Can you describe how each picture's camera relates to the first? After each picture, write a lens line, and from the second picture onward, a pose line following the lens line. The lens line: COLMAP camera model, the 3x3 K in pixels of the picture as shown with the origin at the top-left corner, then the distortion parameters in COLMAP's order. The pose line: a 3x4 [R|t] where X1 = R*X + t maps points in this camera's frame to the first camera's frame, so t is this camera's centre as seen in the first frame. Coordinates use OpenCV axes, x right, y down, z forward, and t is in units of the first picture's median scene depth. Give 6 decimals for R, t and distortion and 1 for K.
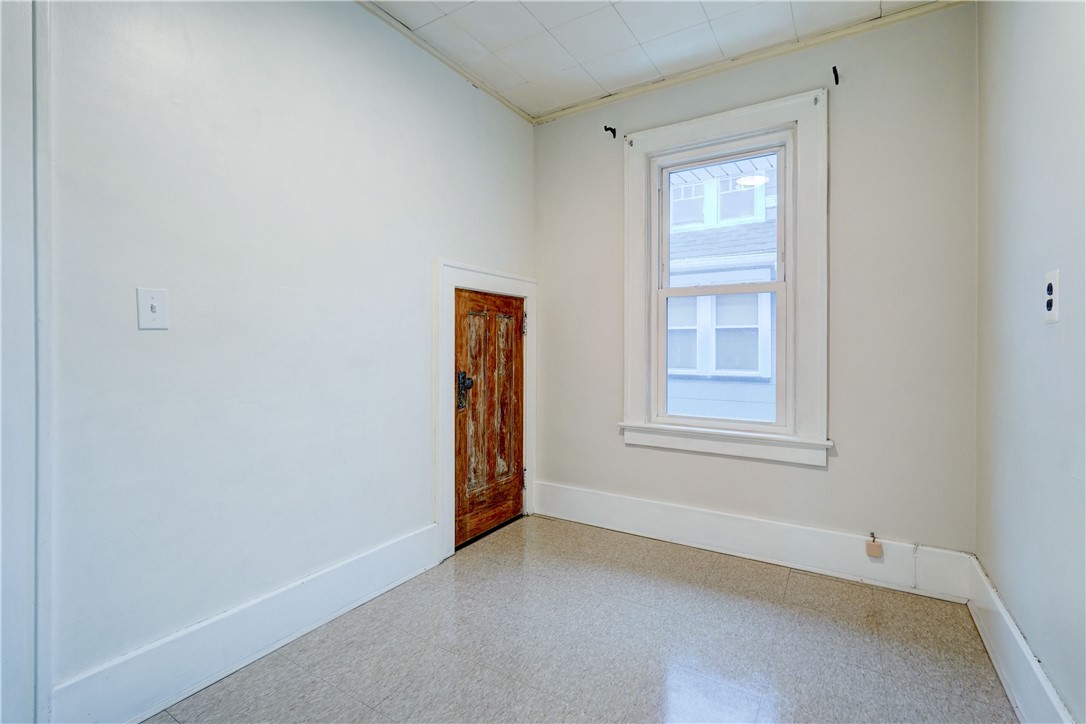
lens RADIAL K [[499.5, 0, 546.5], [0, 499.5, 353.4], [0, 0, 1]] dist [-0.002237, 0.010690]
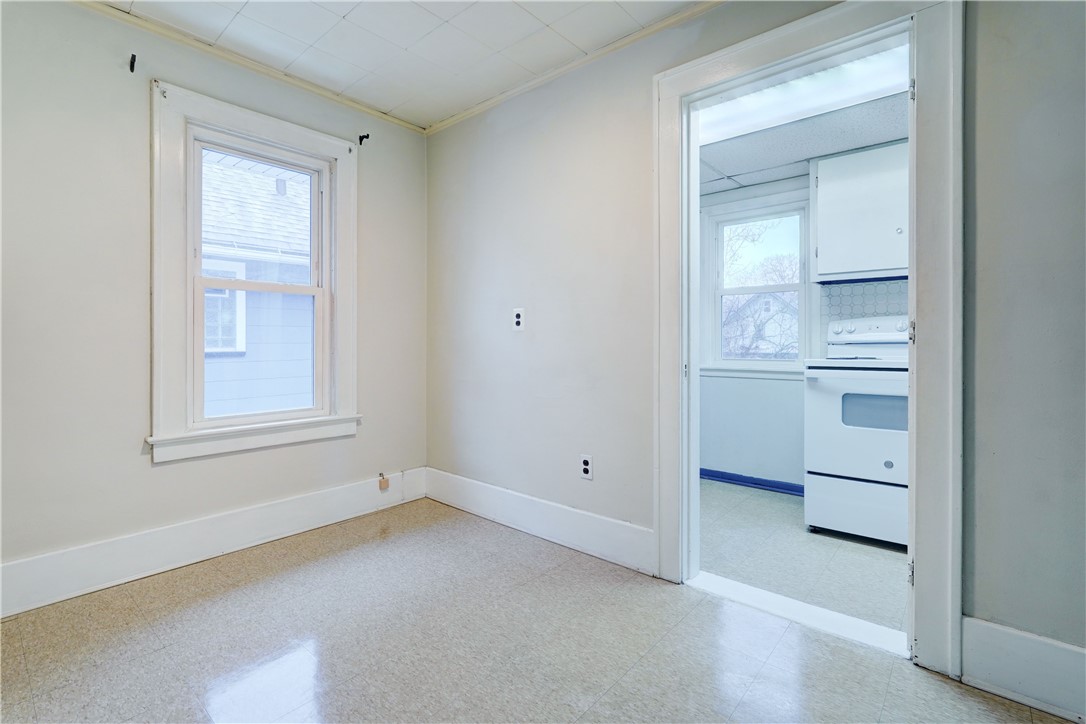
lens RADIAL K [[499.5, 0, 546.5], [0, 499.5, 353.4], [0, 0, 1]] dist [-0.002237, 0.010690]
pose [[0.157166, -0.024468, 0.987269, -0.624010], [0.014136, 0.999646, 0.022524, -0.006440], [-0.987471, 0.010416, 0.157456, 0.290403]]
